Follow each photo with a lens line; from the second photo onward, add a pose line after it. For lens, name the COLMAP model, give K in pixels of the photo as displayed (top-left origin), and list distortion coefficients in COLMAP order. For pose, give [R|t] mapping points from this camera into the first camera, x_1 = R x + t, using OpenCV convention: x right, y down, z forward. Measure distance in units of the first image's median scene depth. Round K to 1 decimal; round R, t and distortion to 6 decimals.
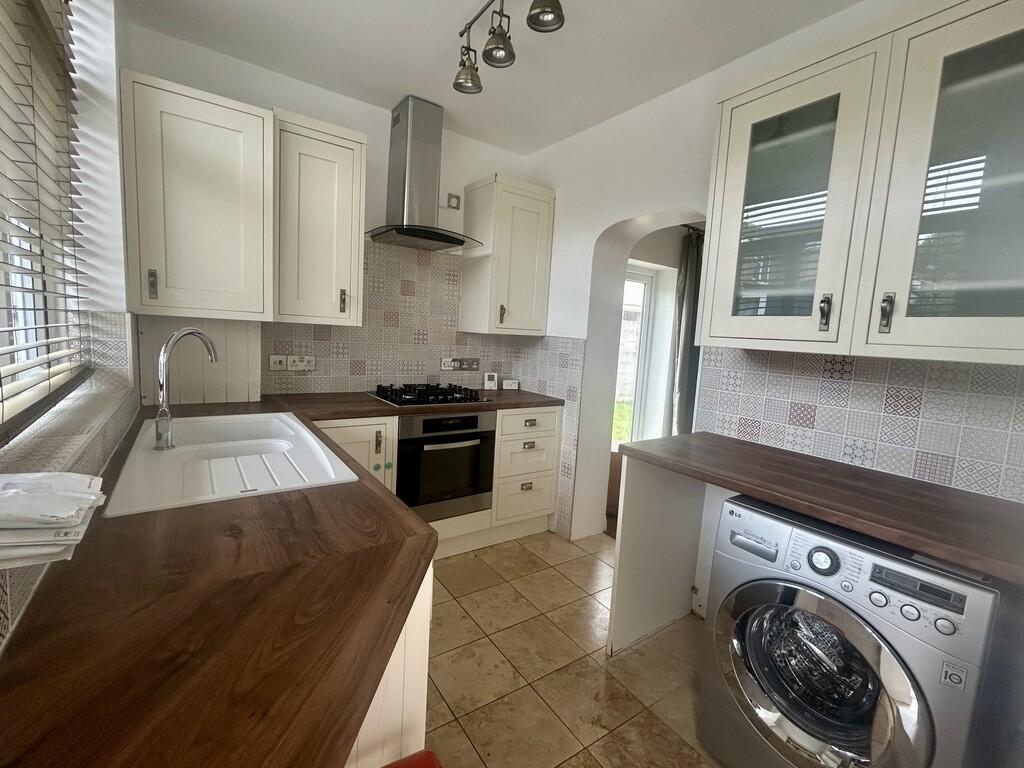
lens RADIAL K [[433.7, 0, 512.0], [0, 433.7, 384.0], [0, 0, 1]] dist [0.001363, 0.000449]
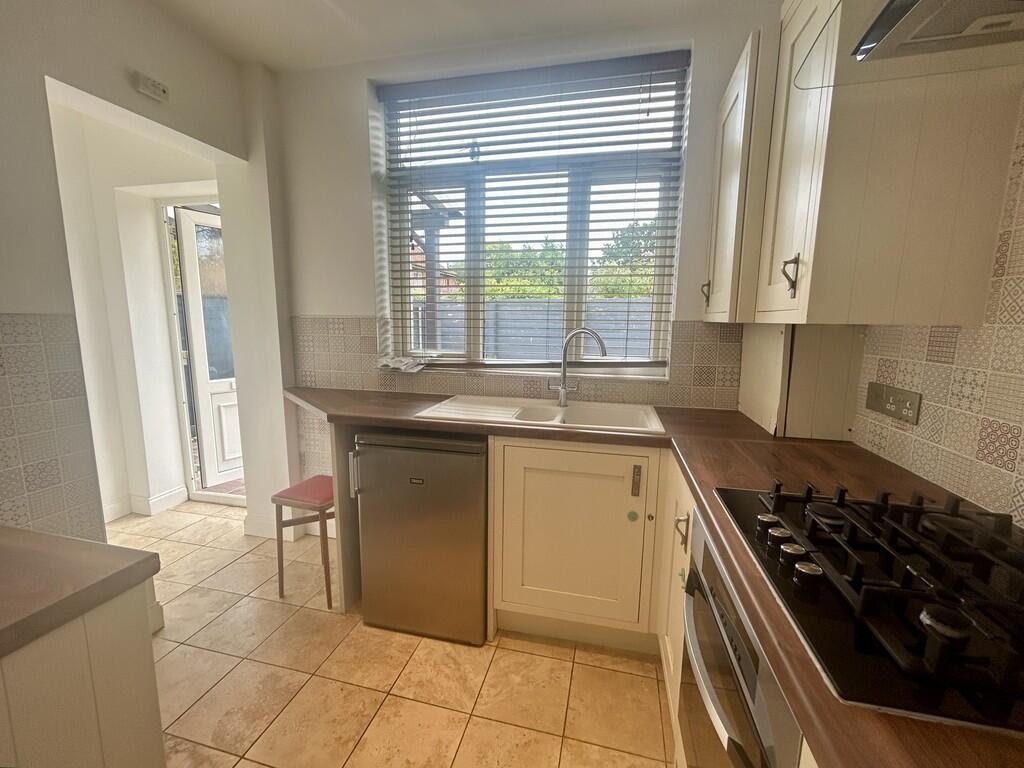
lens RADIAL K [[433.7, 0, 512.0], [0, 433.7, 384.0], [0, 0, 1]] dist [0.001363, 0.000449]
pose [[-0.748788, 0.029222, -0.662165, 0.295252], [-0.133629, 0.971858, 0.193999, -0.171036], [0.649199, 0.233748, -0.723811, 1.668847]]
